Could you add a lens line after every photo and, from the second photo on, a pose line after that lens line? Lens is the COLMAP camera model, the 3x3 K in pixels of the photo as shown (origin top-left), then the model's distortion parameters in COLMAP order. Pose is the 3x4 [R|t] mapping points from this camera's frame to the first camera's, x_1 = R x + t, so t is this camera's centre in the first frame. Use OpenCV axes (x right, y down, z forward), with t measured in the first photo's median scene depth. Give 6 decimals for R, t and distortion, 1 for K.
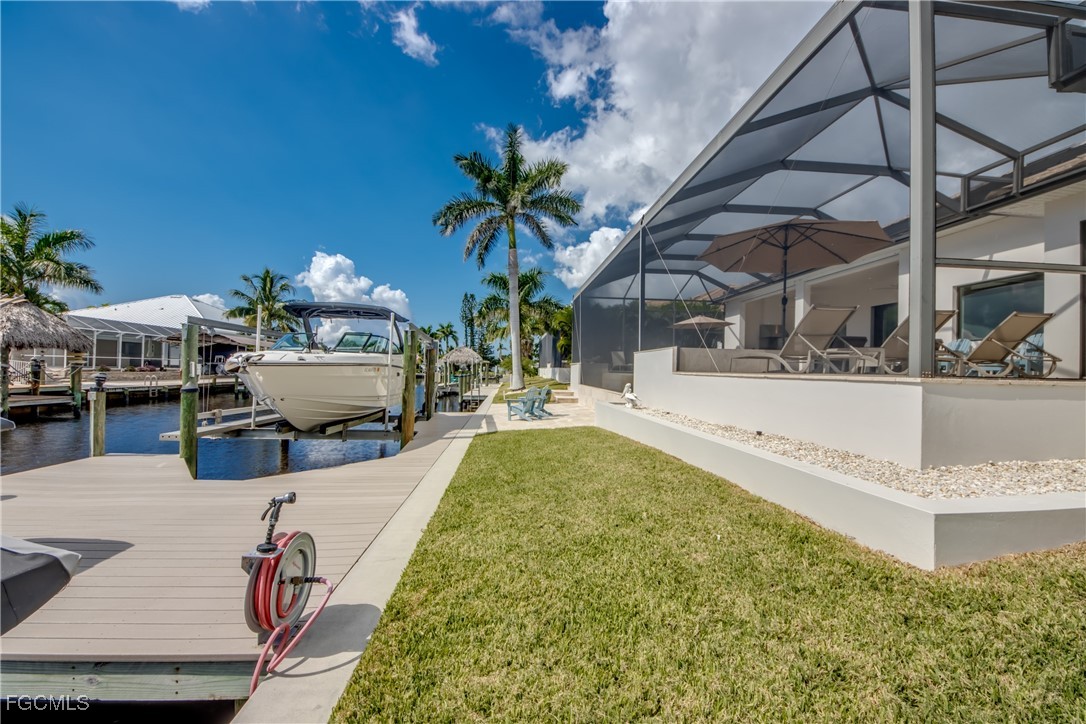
lens RADIAL K [[426.3, 0, 540.2], [0, 426.3, 371.2], [0, 0, 1]] dist [0.022053, -0.015041]
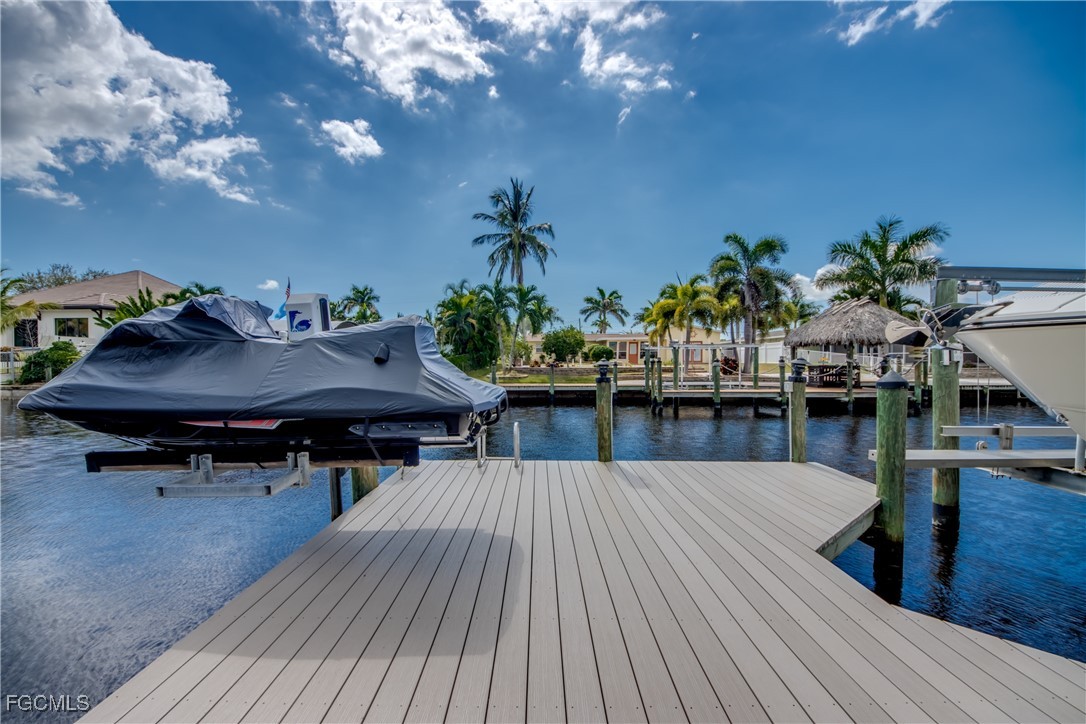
lens RADIAL K [[408.4, 0, 540.8], [0, 408.4, 366.8], [0, 0, 1]] dist [0.016543, -0.013586]
pose [[-0.078752, -0.005579, -0.996879, -0.085712], [-0.002918, 0.999981, -0.005366, 0.009430], [0.996890, 0.002487, -0.078767, 0.220056]]
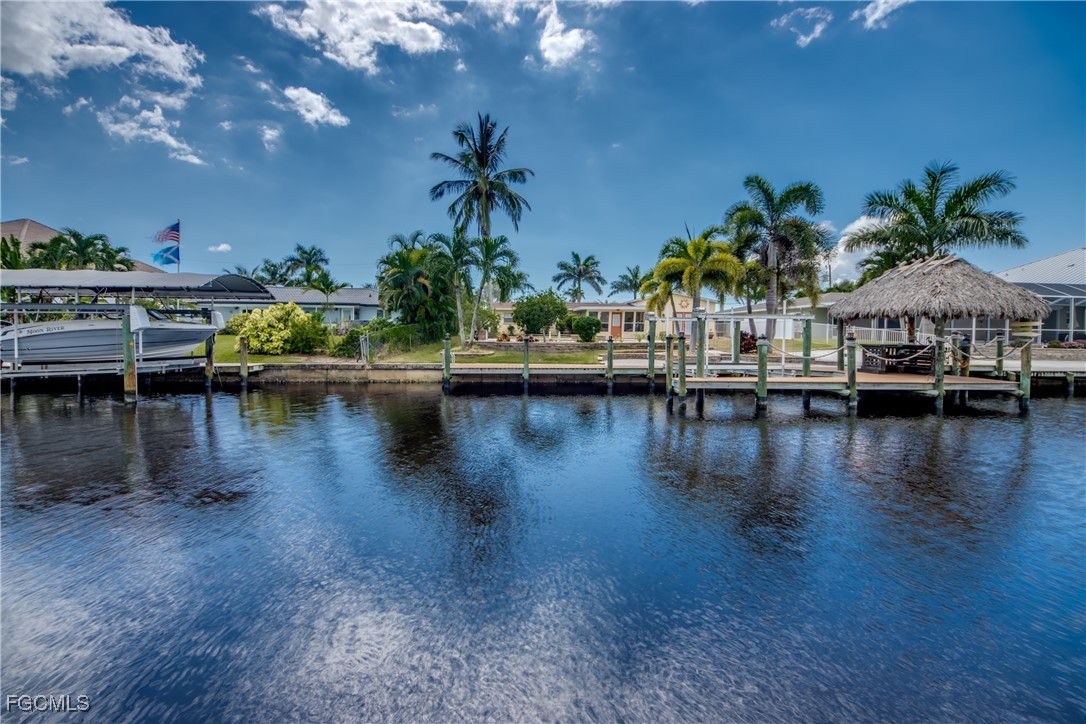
lens RADIAL K [[420.8, 0, 528.8], [0, 420.8, 327.8], [0, 0, 1]] dist [0.000879, -0.000005]
pose [[-0.027555, -0.030197, -0.999164, -0.350616], [-0.013366, 0.999465, -0.029837, -0.000832], [0.999531, 0.012533, -0.027944, 0.189061]]
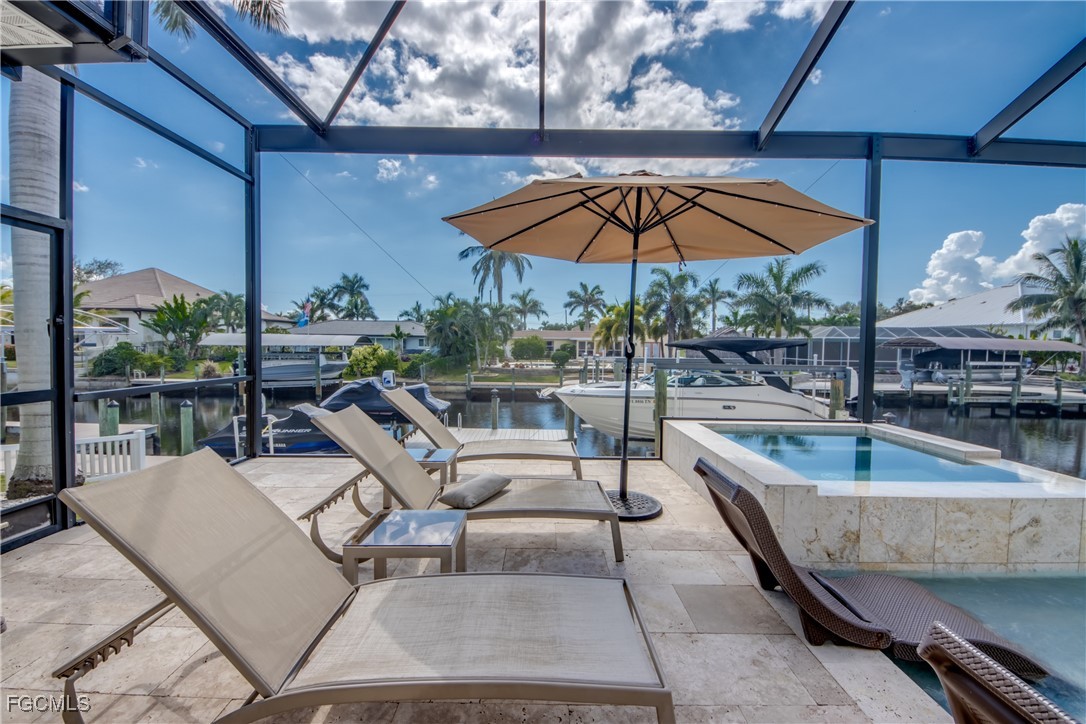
lens RADIAL K [[452.0, 0, 540.6], [0, 452.0, 341.4], [0, 0, 1]] dist [0.001854, -0.000599]
pose [[-0.073785, -0.025003, -0.996961, 0.413044], [-0.017074, 0.999571, -0.023804, -0.064016], [0.997128, 0.015266, -0.074180, 0.376733]]
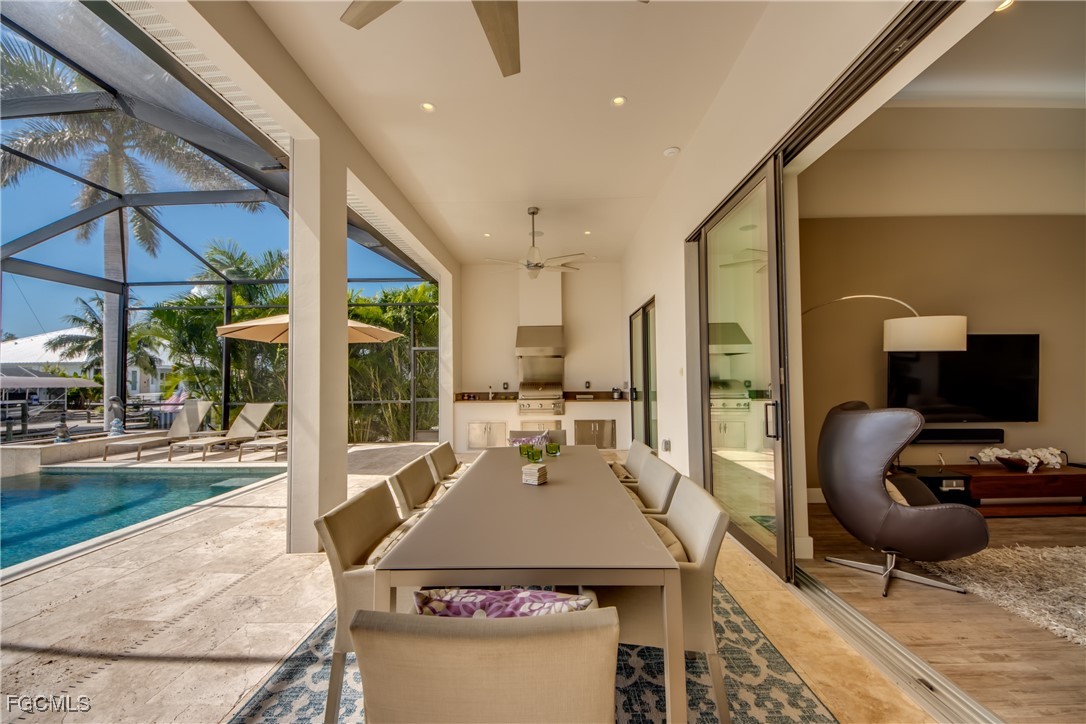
lens RADIAL K [[412.9, 0, 537.2], [0, 412.9, 366.7], [0, 0, 1]] dist [0.018507, -0.013522]
pose [[0.992304, -0.037710, -0.117942, 0.650162], [0.033693, 0.998788, -0.035870, -0.062402], [0.119152, 0.031620, 0.992372, 0.691430]]
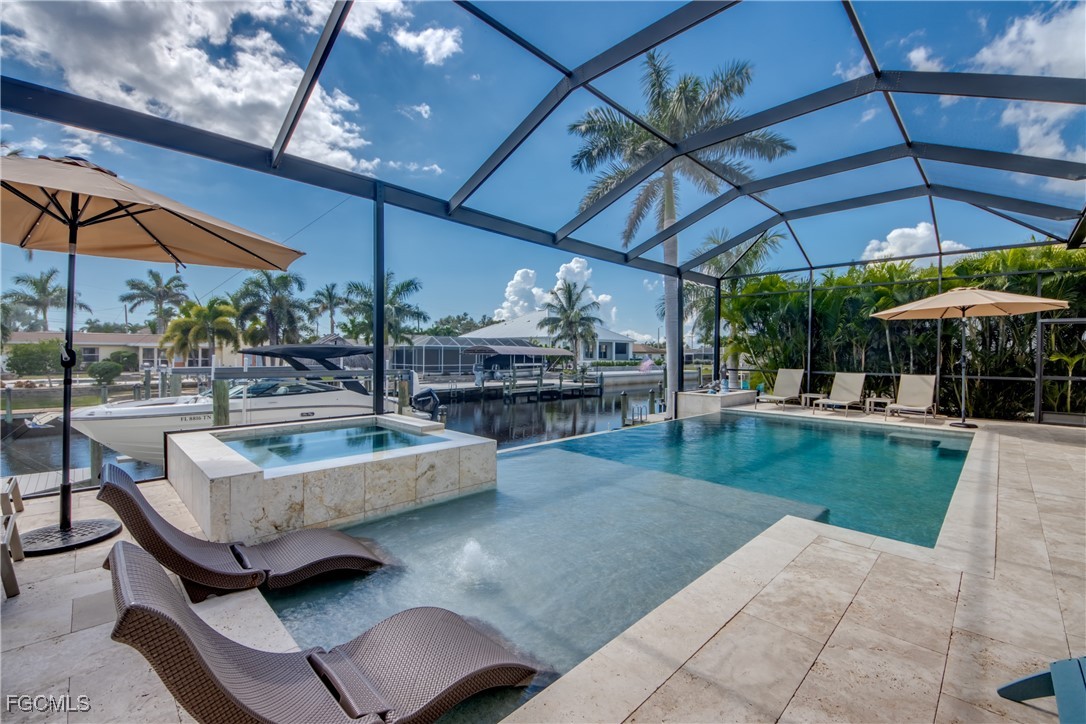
lens RADIAL K [[455.5, 0, 542.8], [0, 455.5, 349.6], [0, 0, 1]] dist [0.026894, -0.019647]
pose [[0.652961, -0.022655, -0.757053, 0.462890], [0.002946, 0.999621, -0.027373, -0.063231], [0.757386, 0.015643, 0.652780, 0.423101]]
